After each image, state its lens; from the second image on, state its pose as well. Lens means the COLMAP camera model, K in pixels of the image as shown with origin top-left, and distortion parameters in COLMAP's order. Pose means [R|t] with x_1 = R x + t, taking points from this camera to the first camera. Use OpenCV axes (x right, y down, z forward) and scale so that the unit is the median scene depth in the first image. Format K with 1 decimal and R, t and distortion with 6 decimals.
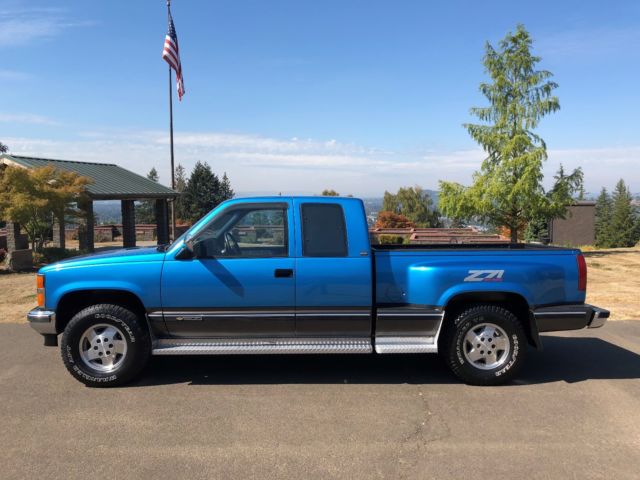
lens RADIAL K [[529.8, 0, 325.4], [0, 529.8, 239.2], [0, 0, 1]] dist [0.048771, -0.032174]
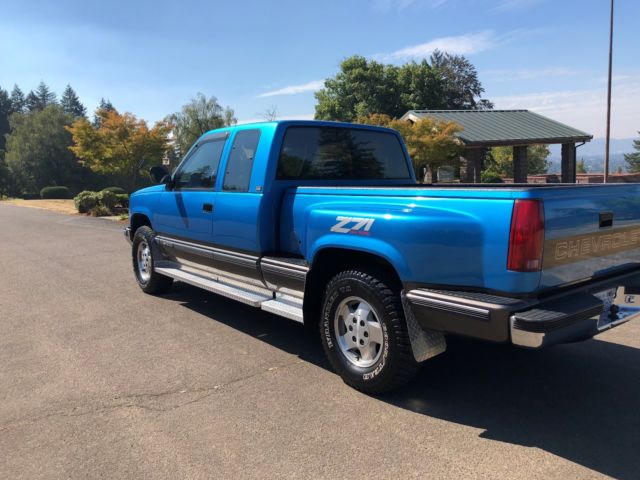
lens RADIAL K [[529.8, 0, 315.8], [0, 529.8, 234.9], [0, 0, 1]] dist [0.048771, -0.032174]
pose [[0.612033, 0.086953, -0.786037, 0.775154], [-0.022867, 0.995467, 0.092316, 0.020942], [0.790502, -0.038526, 0.611247, 0.557188]]
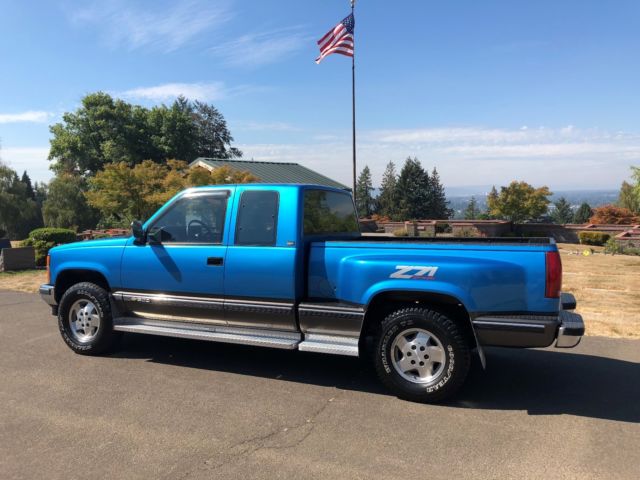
lens RADIAL K [[529.8, 0, 320.3], [0, 529.8, 238.9], [0, 0, 1]] dist [0.048771, -0.032174]
pose [[0.912194, 0.020231, -0.409259, 0.501047], [-0.017056, 0.999789, 0.011405, 0.007691], [0.409403, -0.003423, 0.912347, 0.163889]]
